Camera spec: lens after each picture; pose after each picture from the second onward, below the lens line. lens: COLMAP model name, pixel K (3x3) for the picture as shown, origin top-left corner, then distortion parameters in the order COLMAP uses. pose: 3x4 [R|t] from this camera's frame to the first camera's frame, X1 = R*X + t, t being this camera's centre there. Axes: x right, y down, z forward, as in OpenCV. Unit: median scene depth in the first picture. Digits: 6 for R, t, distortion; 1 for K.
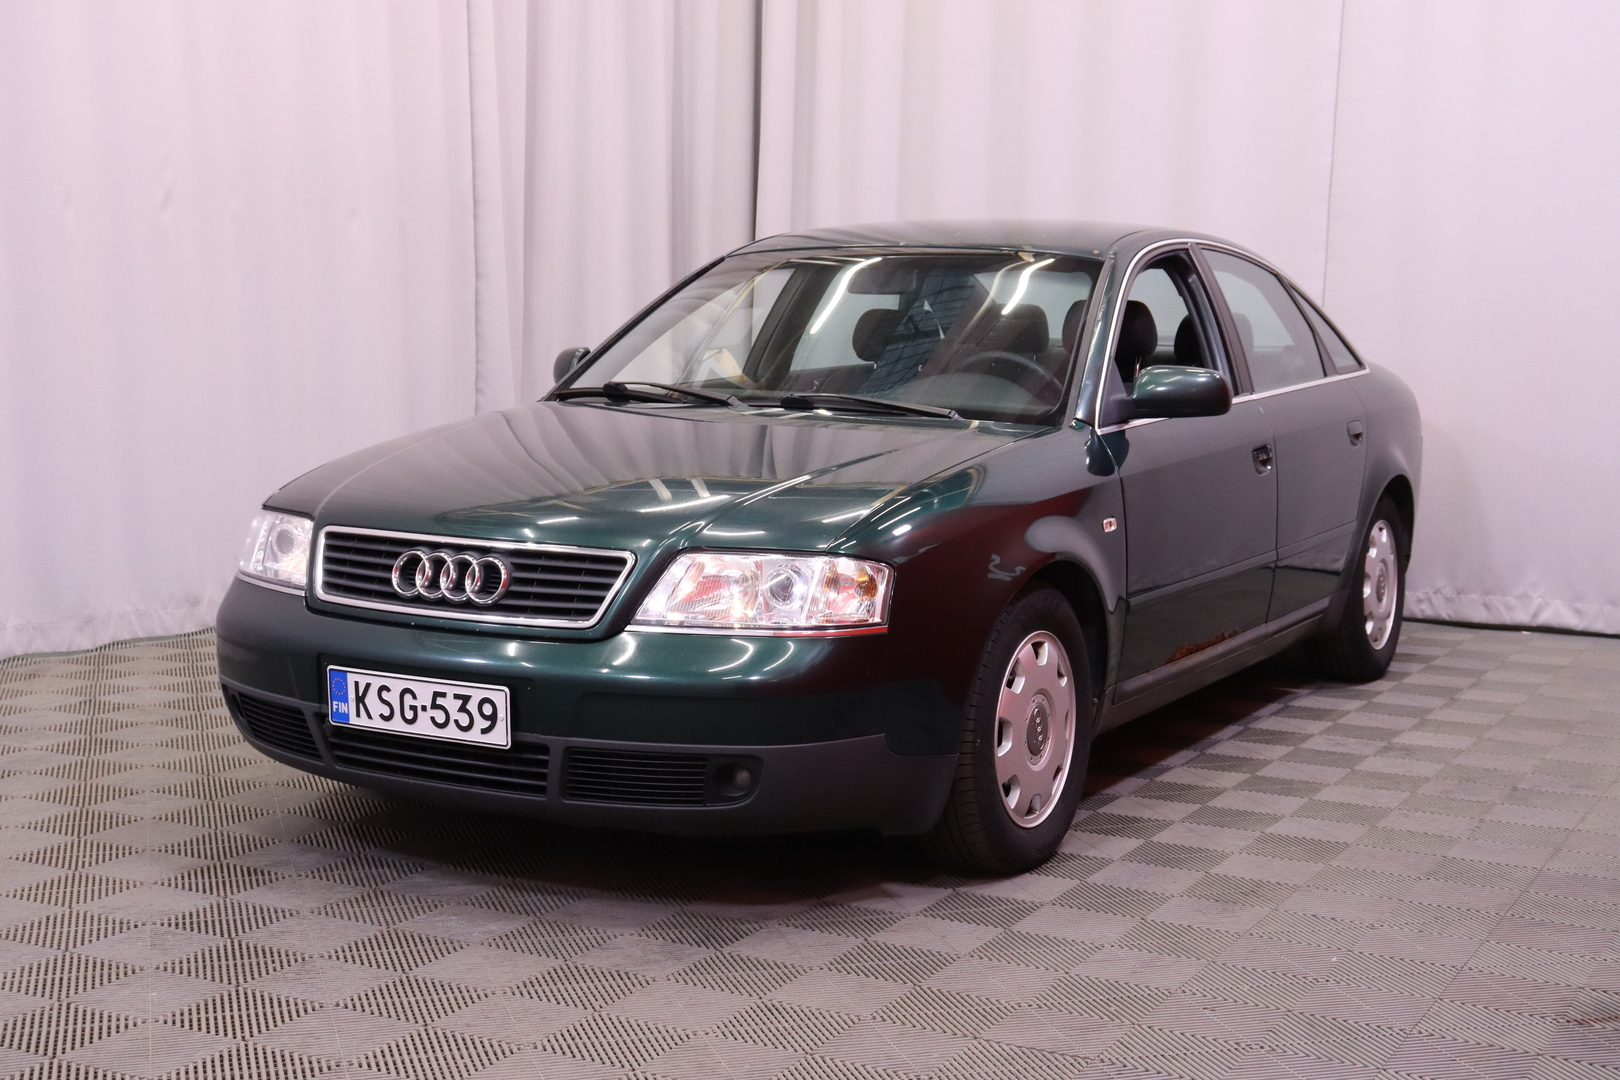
lens RADIAL K [[2213.7, 0, 759.3], [0, 2213.7, 539.9], [0, 0, 1]] dist [0.025397, 0.075028]
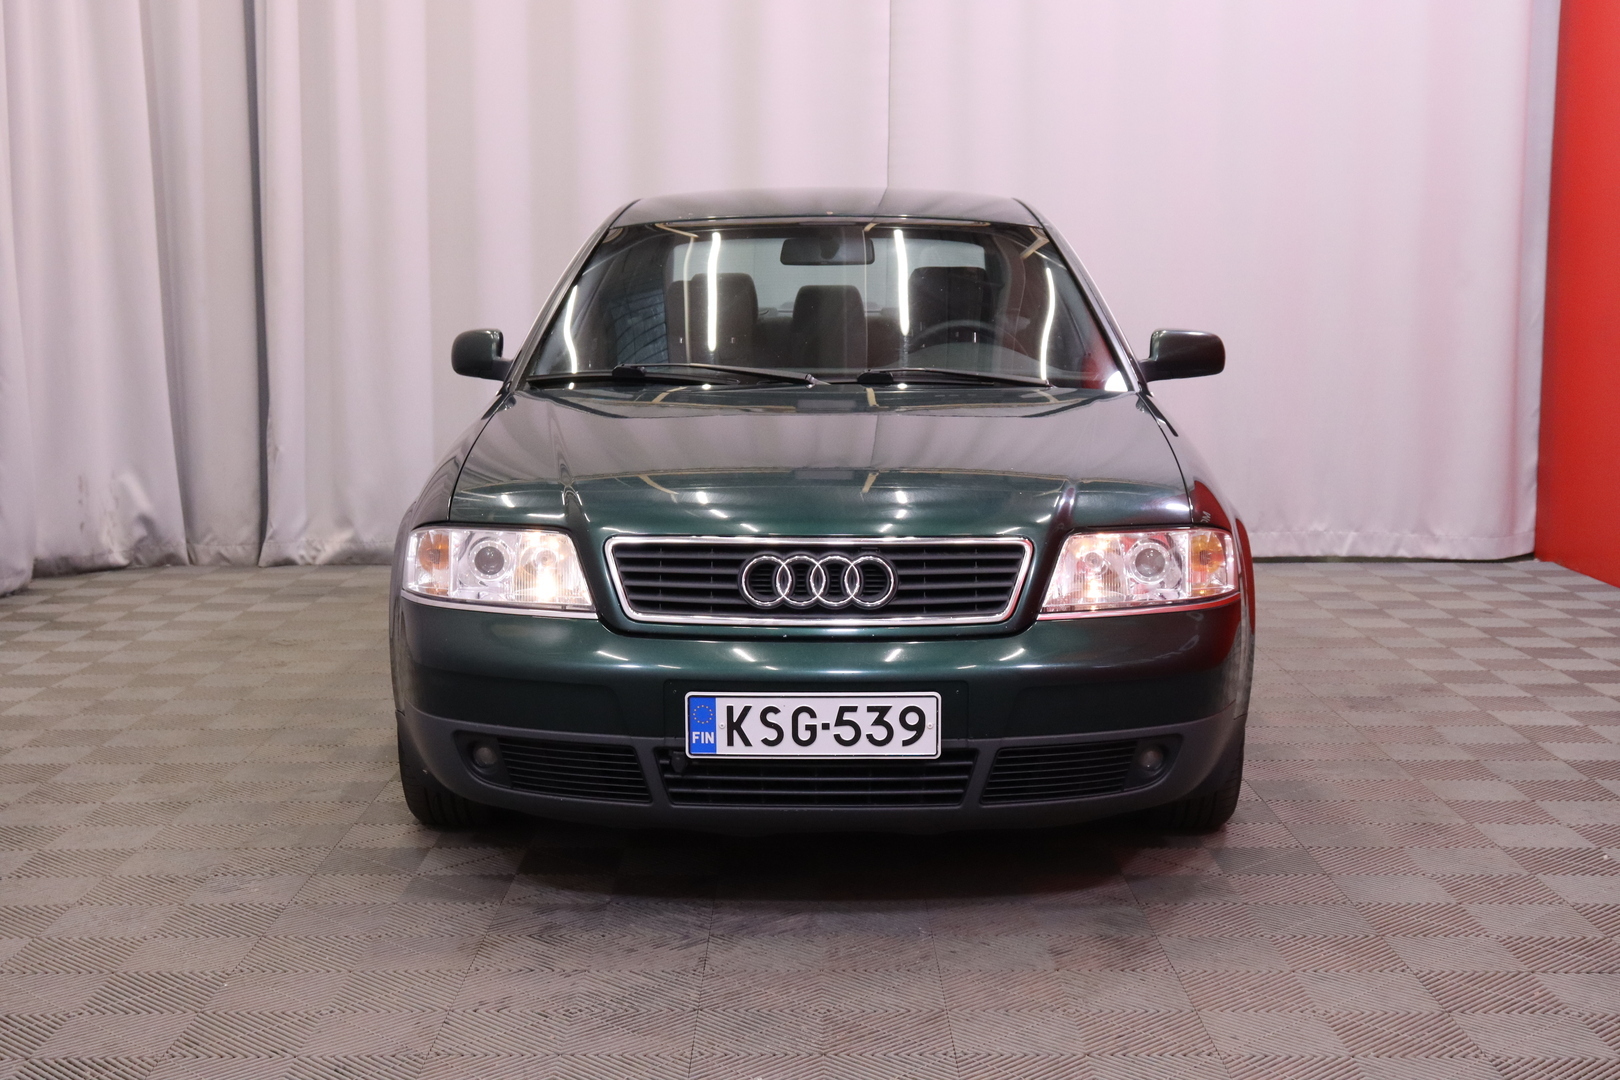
lens RADIAL K [[2213.7, 0, 759.3], [0, 2213.7, 539.9], [0, 0, 1]] dist [0.025397, 0.075028]
pose [[0.879803, -0.075213, 0.469351, -0.596455], [0.068581, 0.997156, 0.031238, -0.030868], [-0.470366, 0.004706, 0.882459, 0.207767]]
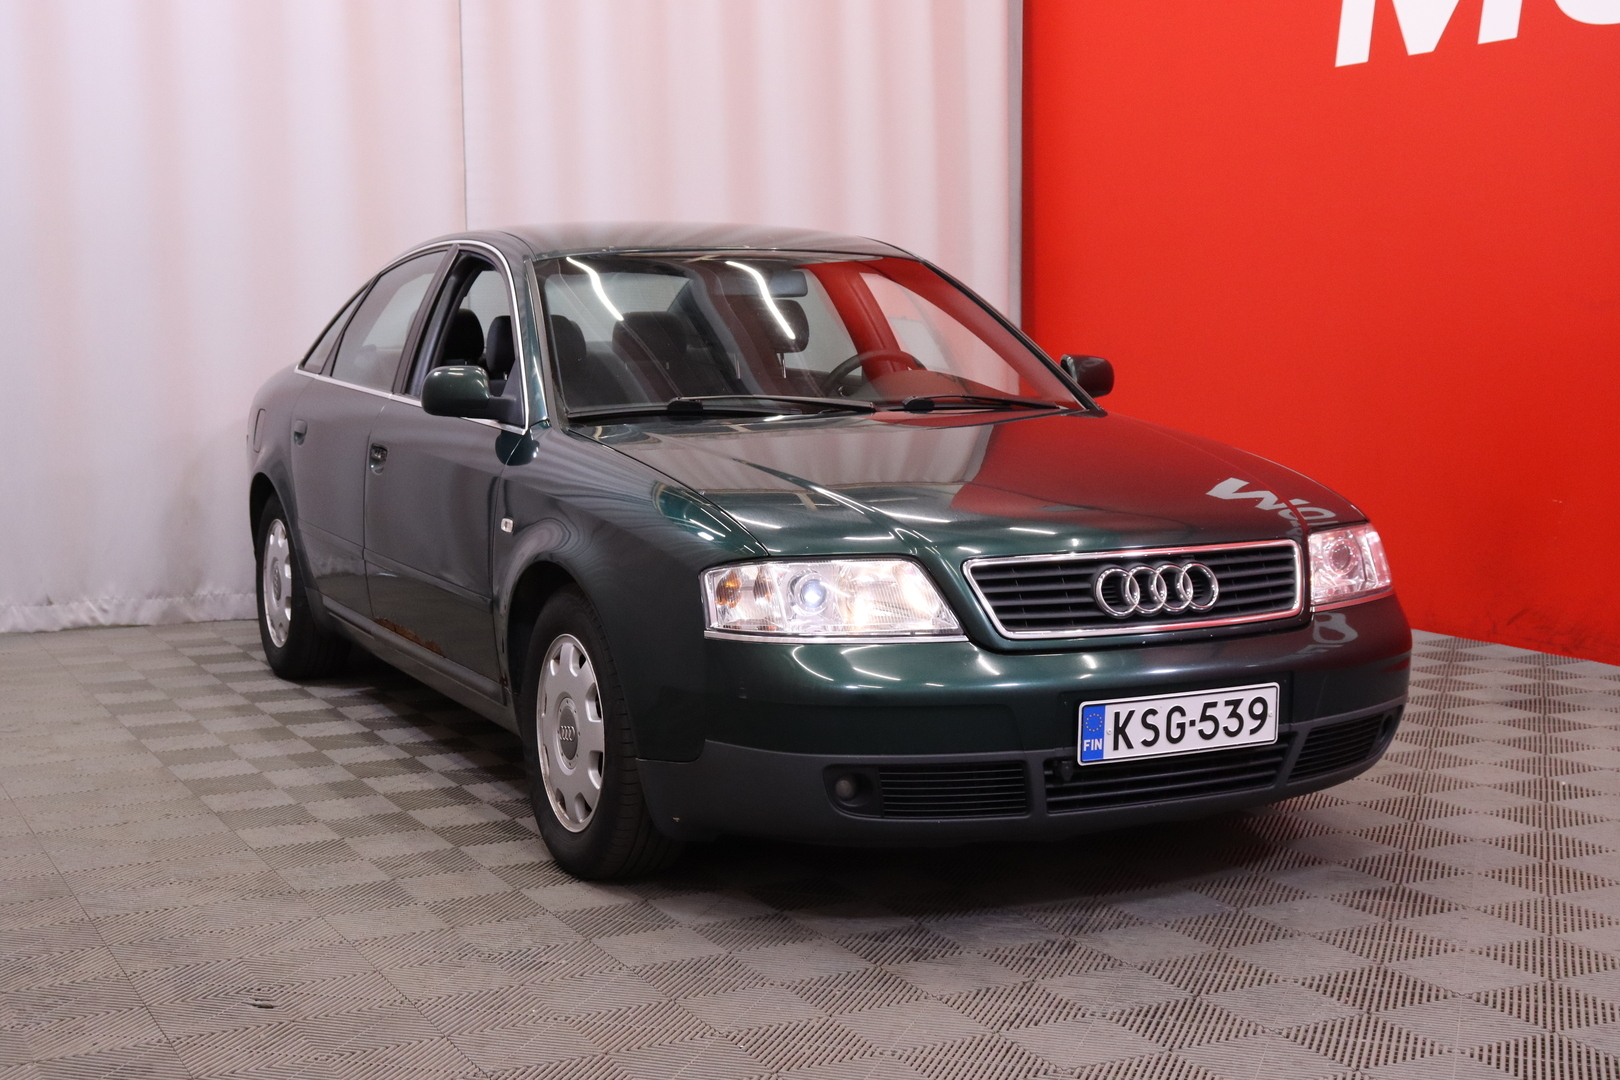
lens RADIAL K [[2213.7, 0, 759.3], [0, 2213.7, 539.9], [0, 0, 1]] dist [0.025397, 0.075028]
pose [[0.572421, -0.108851, 0.812702, -1.045768], [0.108832, 0.992466, 0.056274, -0.080052], [-0.812705, 0.056236, 0.579955, 0.582273]]
